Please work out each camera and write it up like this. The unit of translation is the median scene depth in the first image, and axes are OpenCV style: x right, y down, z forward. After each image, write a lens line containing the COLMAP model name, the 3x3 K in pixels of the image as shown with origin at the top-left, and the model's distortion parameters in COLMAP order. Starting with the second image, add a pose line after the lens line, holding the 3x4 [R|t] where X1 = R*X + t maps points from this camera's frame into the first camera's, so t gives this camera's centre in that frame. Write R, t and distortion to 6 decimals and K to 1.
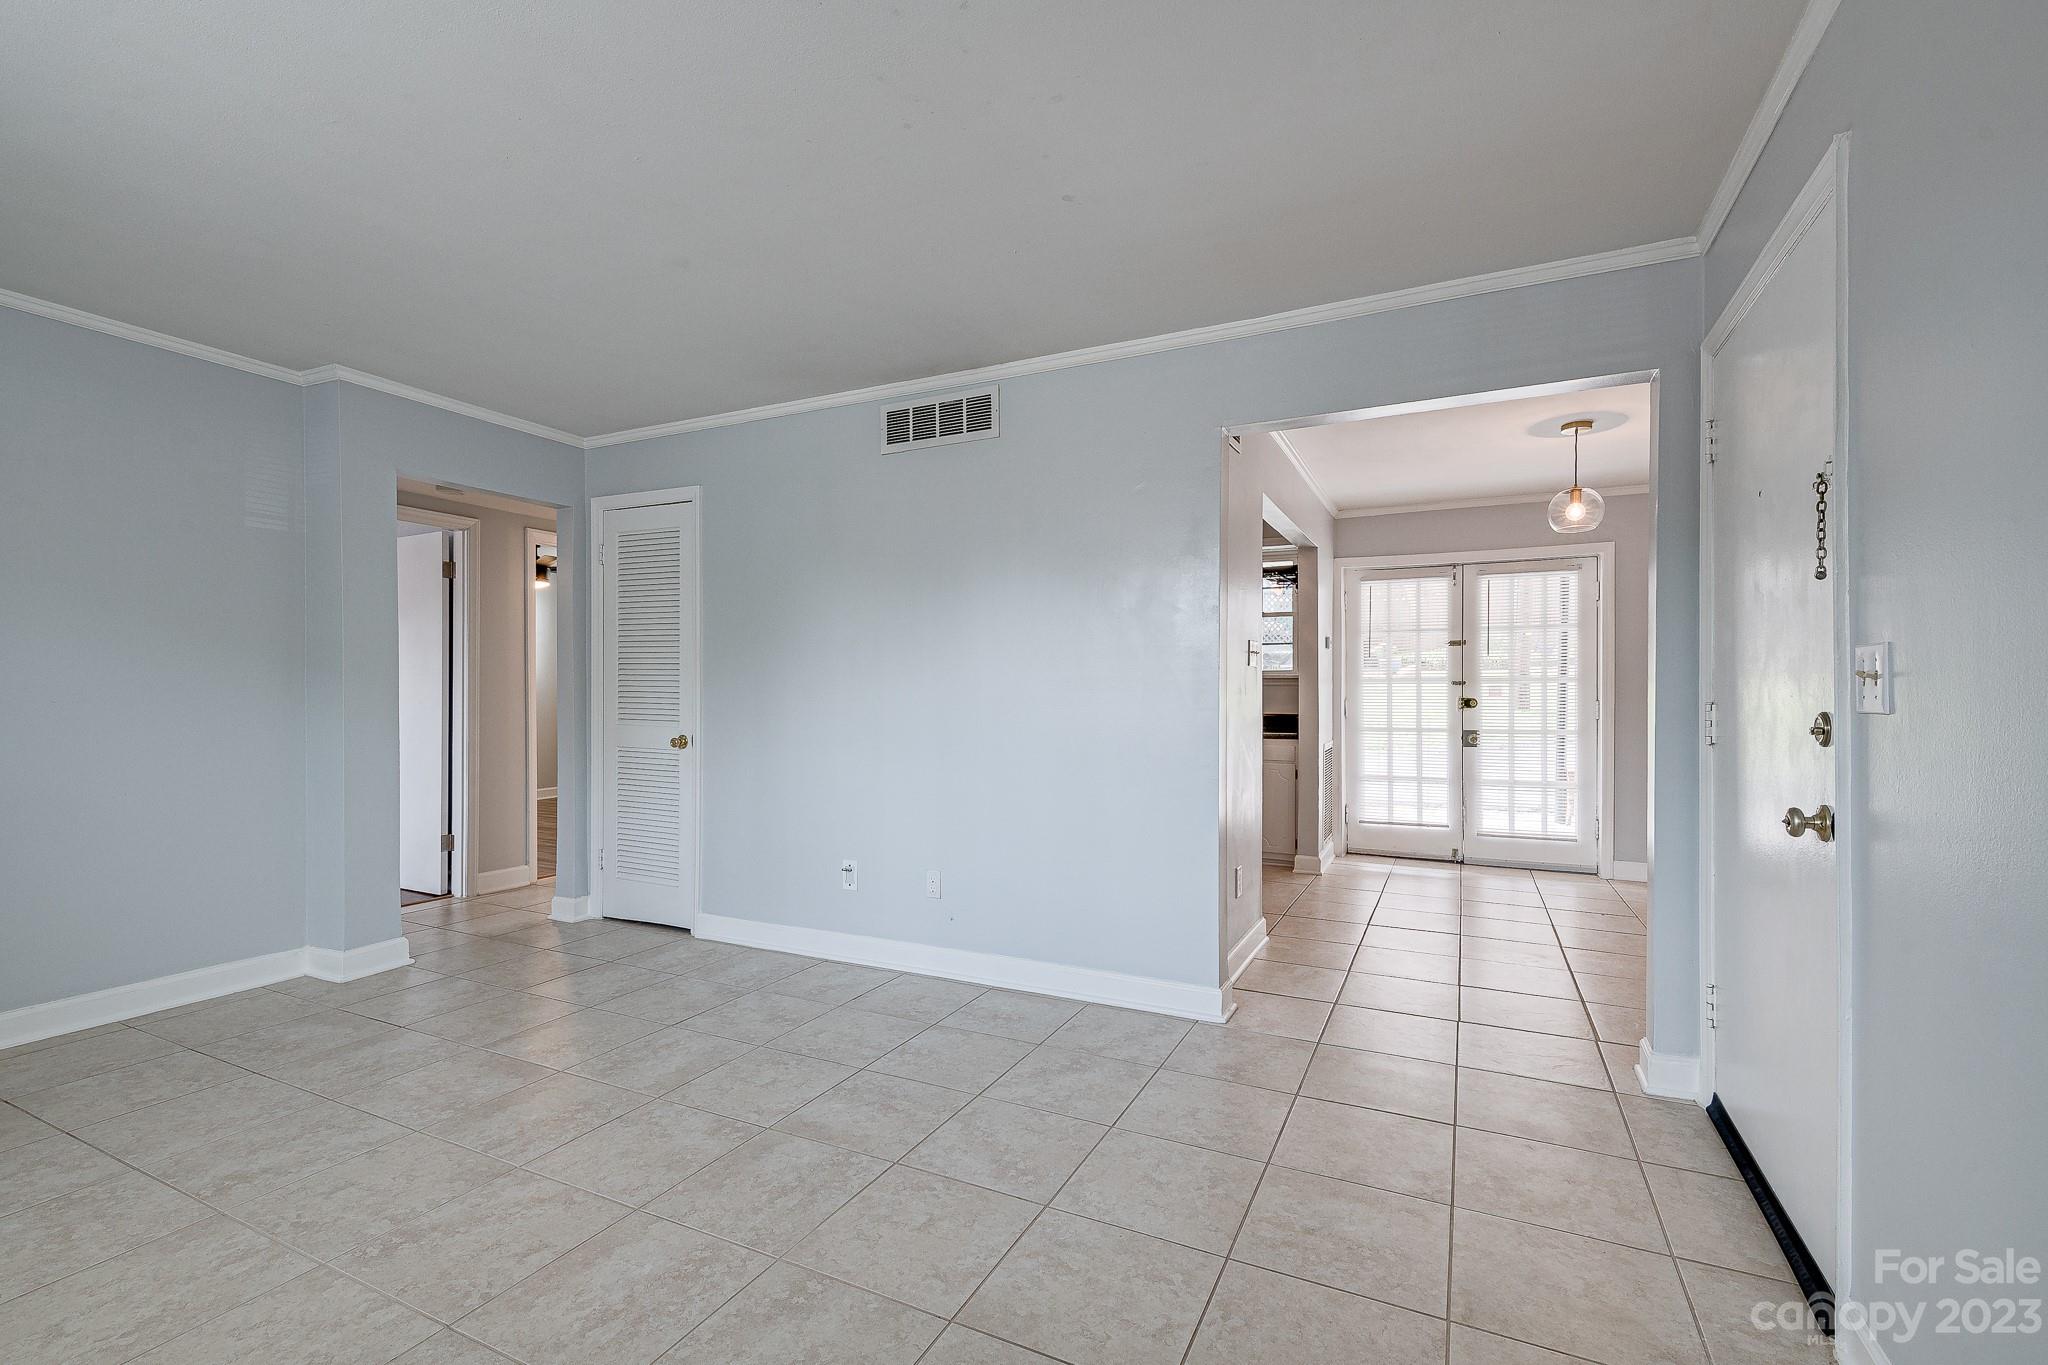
lens RADIAL K [[882.6, 0, 1035.3], [0, 882.6, 695.6], [0, 0, 1]] dist [0.018511, -0.008769]
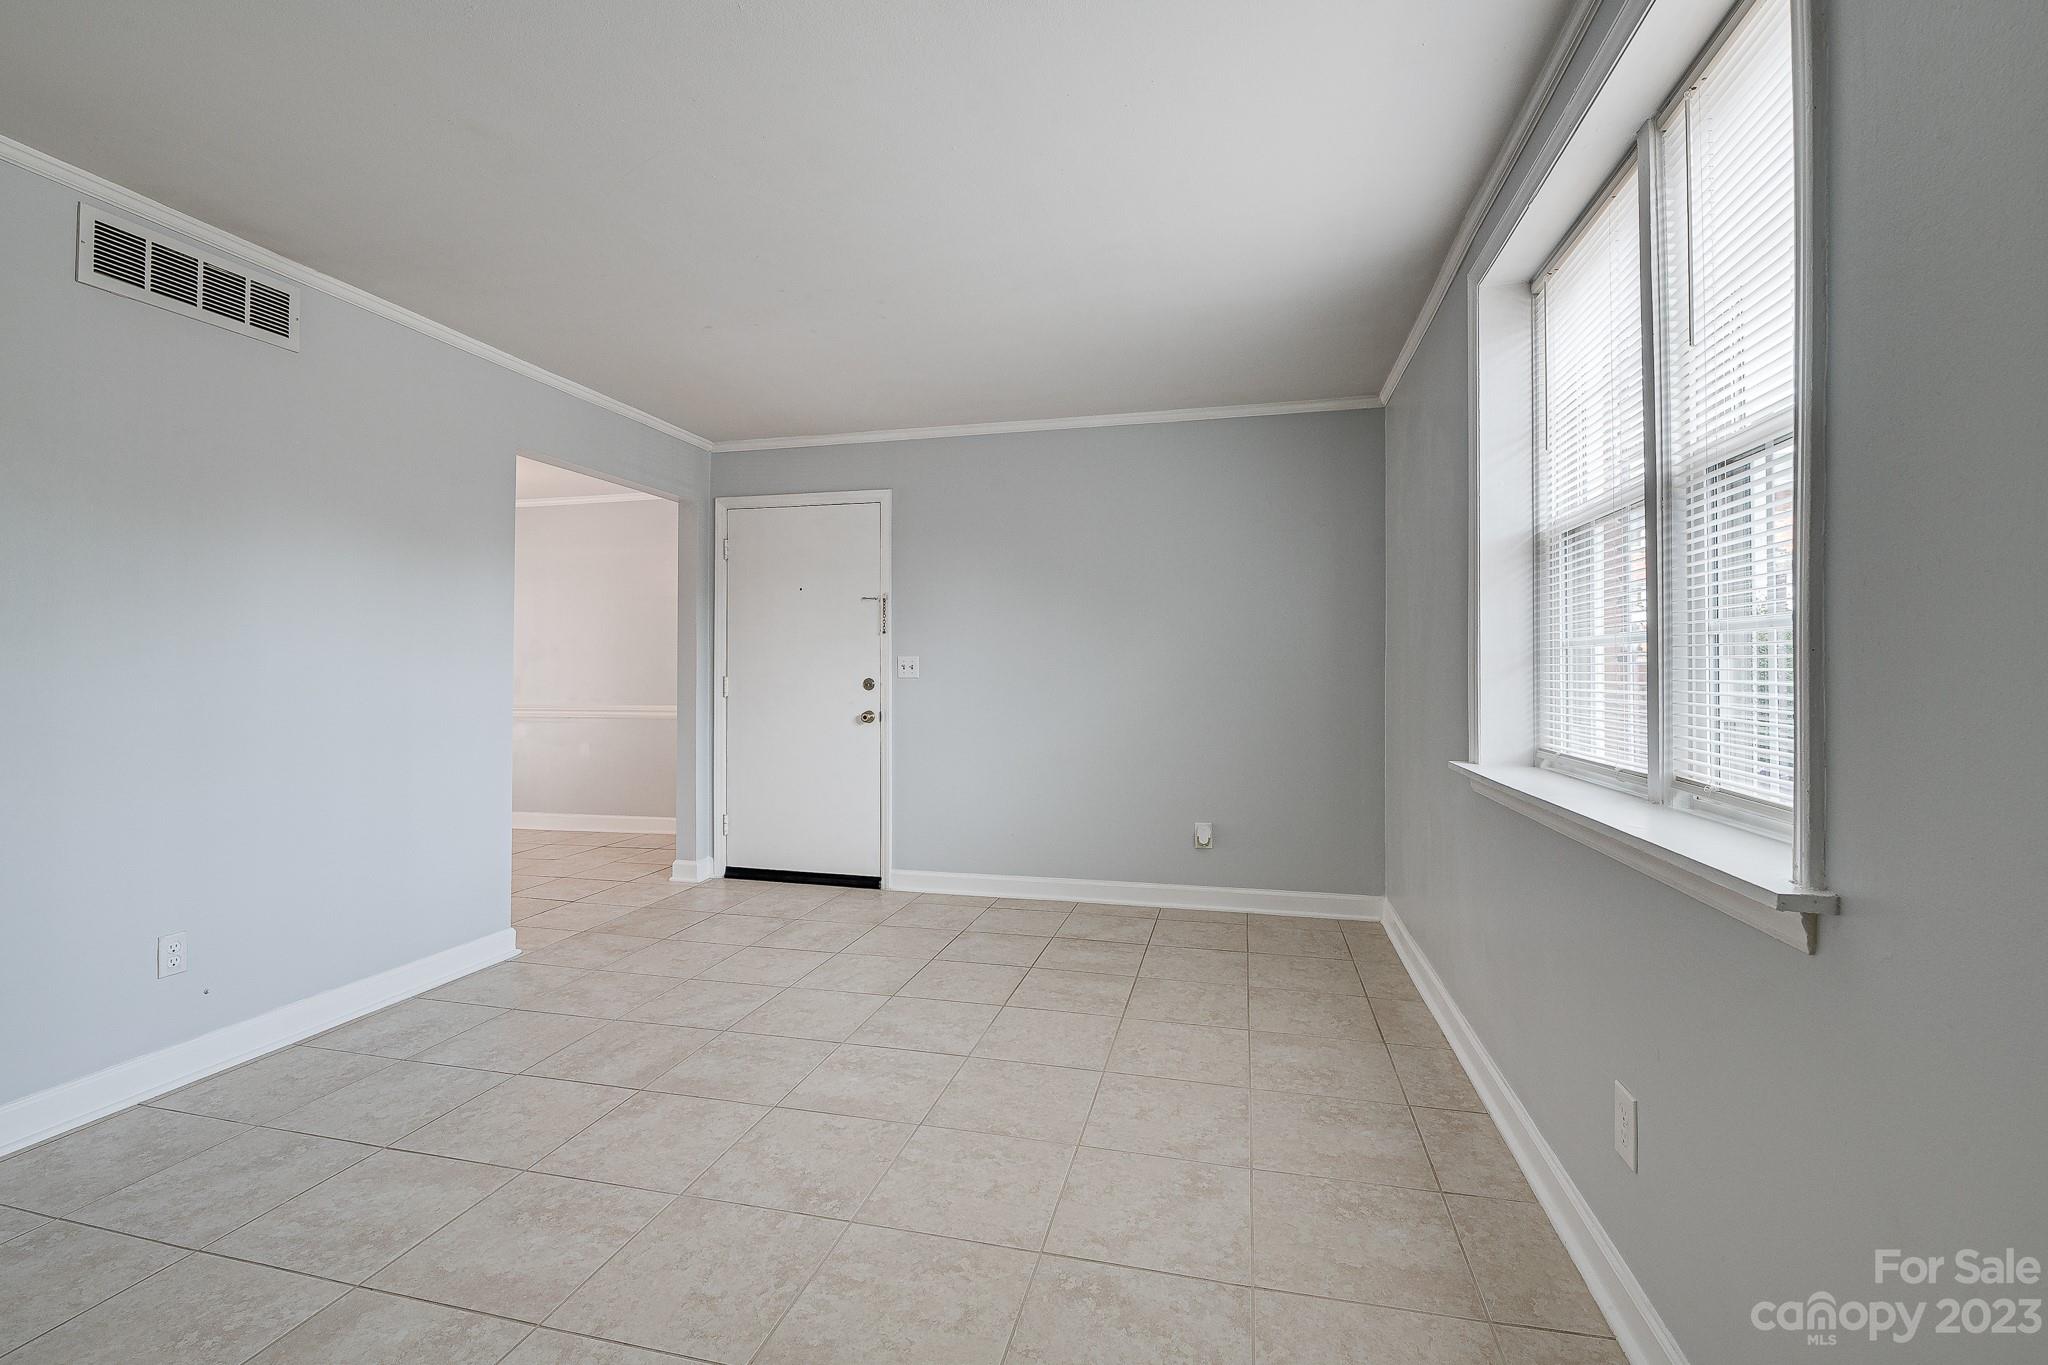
lens RADIAL K [[884.0, 0, 1023.6], [0, 884.0, 669.8], [0, 0, 1]] dist [0.002166, -0.007956]
pose [[-0.207239, 0.001183, 0.978290, -1.161269], [0.003739, 0.999993, -0.000417, -0.003826], [-0.978283, 0.003572, -0.207242, 0.635369]]
